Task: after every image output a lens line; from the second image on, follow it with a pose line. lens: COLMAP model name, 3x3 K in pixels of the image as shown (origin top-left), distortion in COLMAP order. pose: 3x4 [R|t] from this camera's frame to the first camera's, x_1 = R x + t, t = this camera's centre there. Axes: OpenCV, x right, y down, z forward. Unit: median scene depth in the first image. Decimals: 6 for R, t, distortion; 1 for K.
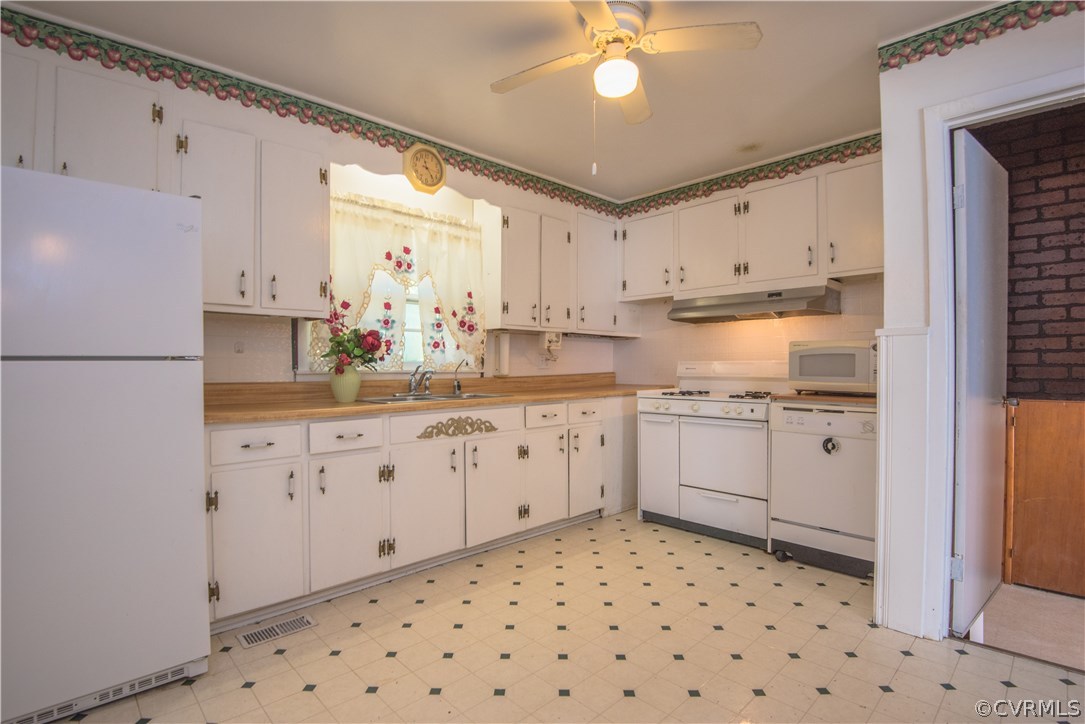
lens RADIAL K [[532.3, 0, 554.1], [0, 532.3, 366.8], [0, 0, 1]] dist [-0.003352, -0.025794]
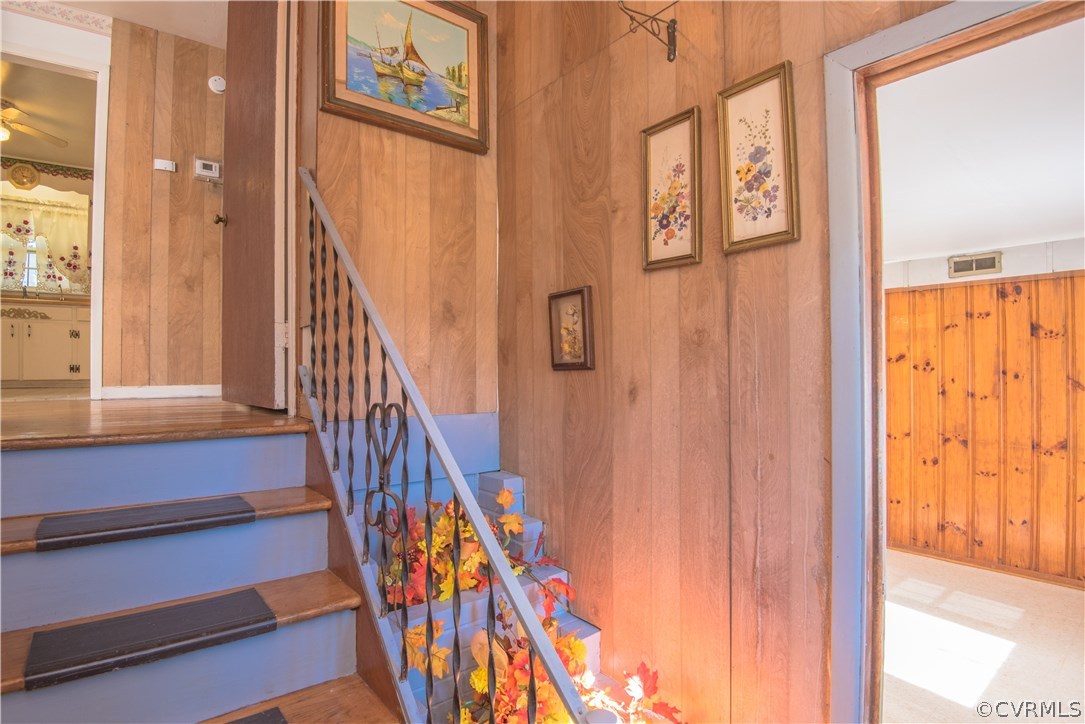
lens RADIAL K [[543.9, 0, 522.9], [0, 543.9, 364.3], [0, 0, 1]] dist [0.002933, -0.025507]
pose [[0.989977, -0.002144, -0.141209, 1.614207], [0.000369, 0.999921, -0.012596, 0.277709], [0.141225, 0.012418, 0.989900, -0.520791]]
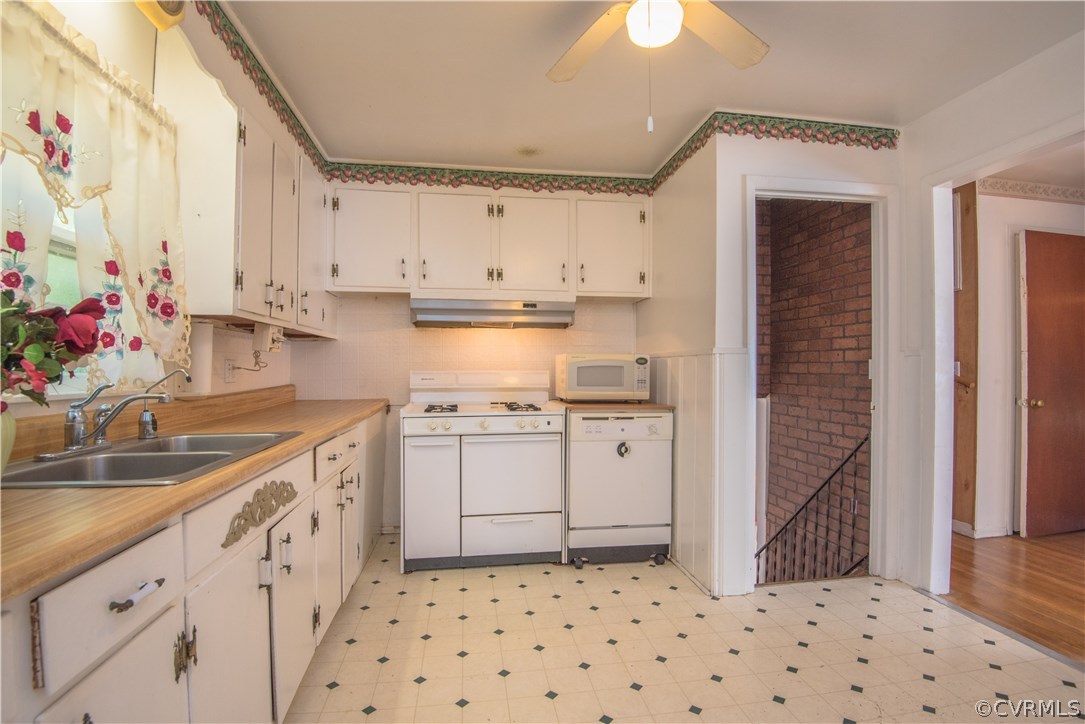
lens RADIAL K [[510.8, 0, 549.9], [0, 510.8, 367.4], [0, 0, 1]] dist [-0.003470, -0.021068]
pose [[0.583706, 0.003652, 0.811957, -0.371831], [0.000522, 0.999988, -0.004873, -0.014469], [-0.811965, 0.003268, 0.583697, 0.434713]]
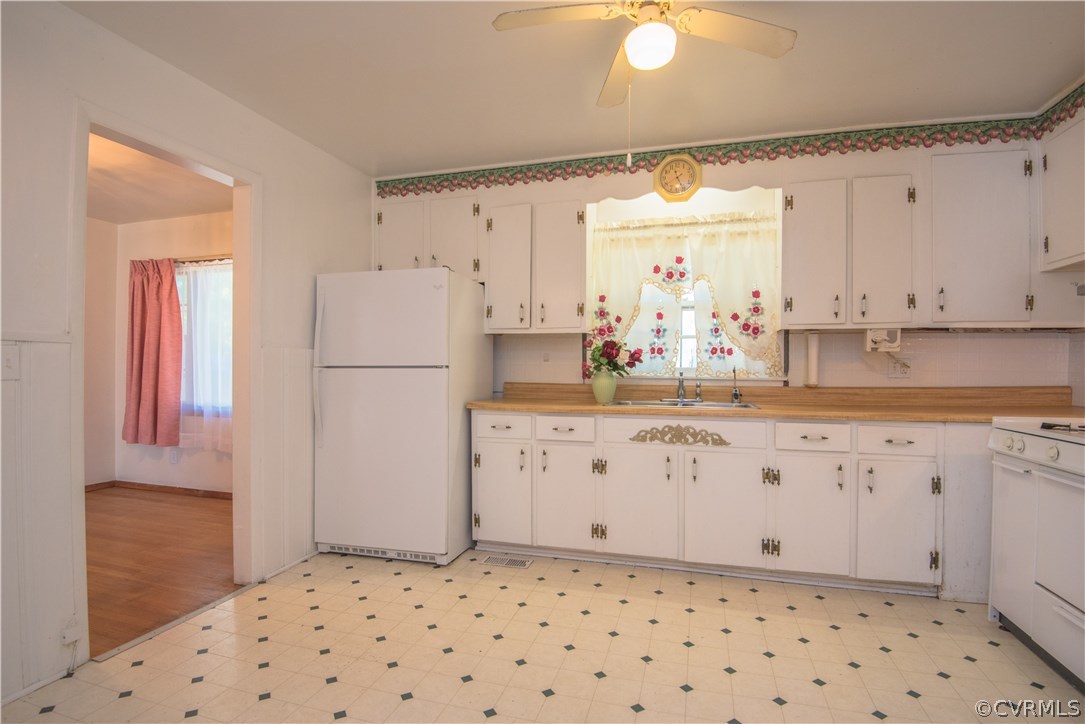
lens RADIAL K [[538.8, 0, 540.3], [0, 538.8, 369.6], [0, 0, 1]] dist [-0.001507, -0.028466]
pose [[0.477660, 0.009270, -0.878496, 0.510132], [-0.007558, 0.999951, 0.006442, -0.011538], [0.878512, 0.003563, 0.477707, 0.267351]]
